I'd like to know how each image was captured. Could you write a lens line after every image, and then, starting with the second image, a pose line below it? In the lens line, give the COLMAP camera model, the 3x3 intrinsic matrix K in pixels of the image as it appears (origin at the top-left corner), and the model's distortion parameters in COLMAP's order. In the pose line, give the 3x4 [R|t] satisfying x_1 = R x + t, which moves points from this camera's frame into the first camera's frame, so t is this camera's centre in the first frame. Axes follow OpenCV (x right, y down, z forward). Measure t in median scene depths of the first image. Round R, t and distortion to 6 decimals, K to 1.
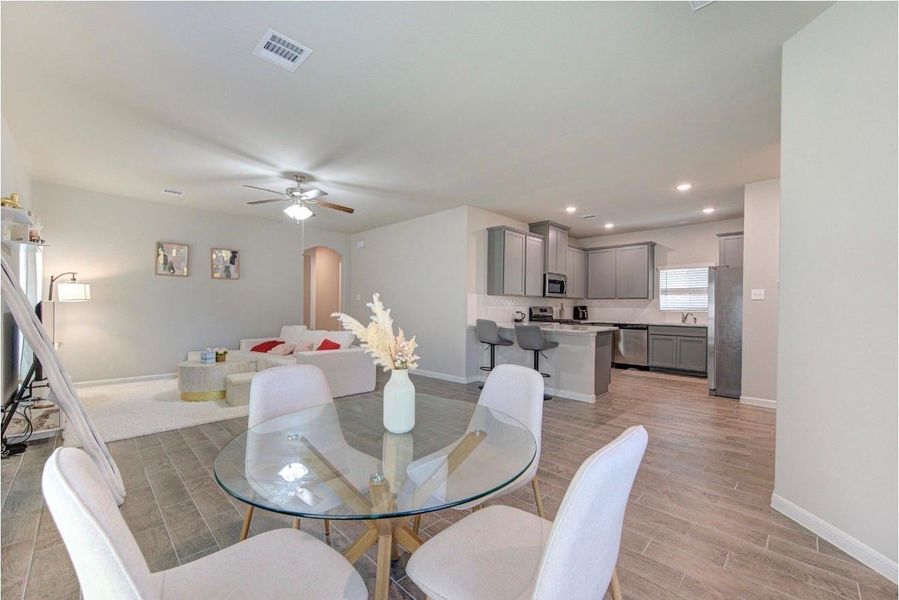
lens RADIAL K [[359.9, 0, 462.3], [0, 359.9, 308.4], [0, 0, 1]] dist [0.002671, 0.000429]
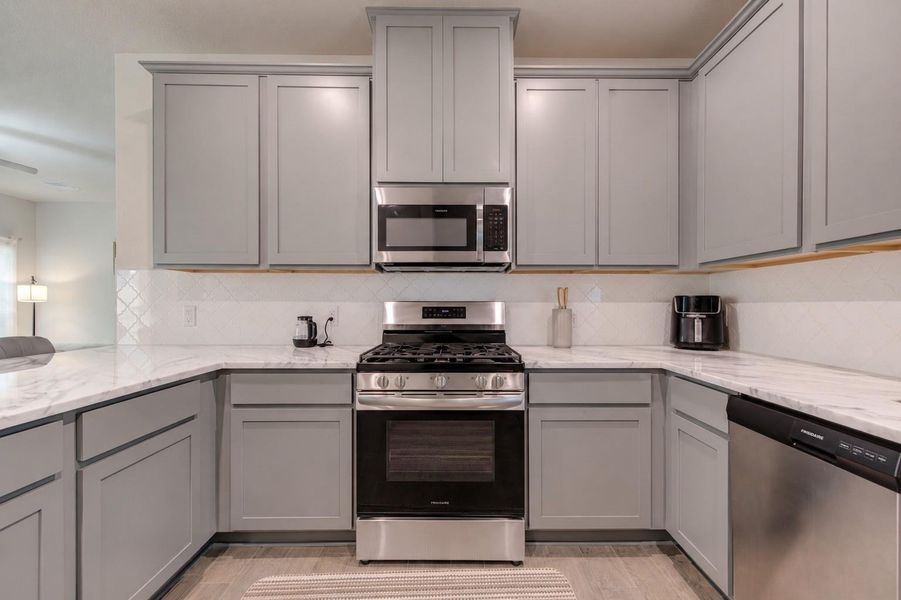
lens RADIAL K [[443.0, 0, 452.5], [0, 443.0, 298.0], [0, 0, 1]] dist [-0.005936, -0.000128]
pose [[0.698474, -0.010467, -0.715559, 0.598431], [0.003131, 0.999928, -0.011570, -0.002867], [0.715629, 0.005841, 0.698456, 0.892442]]
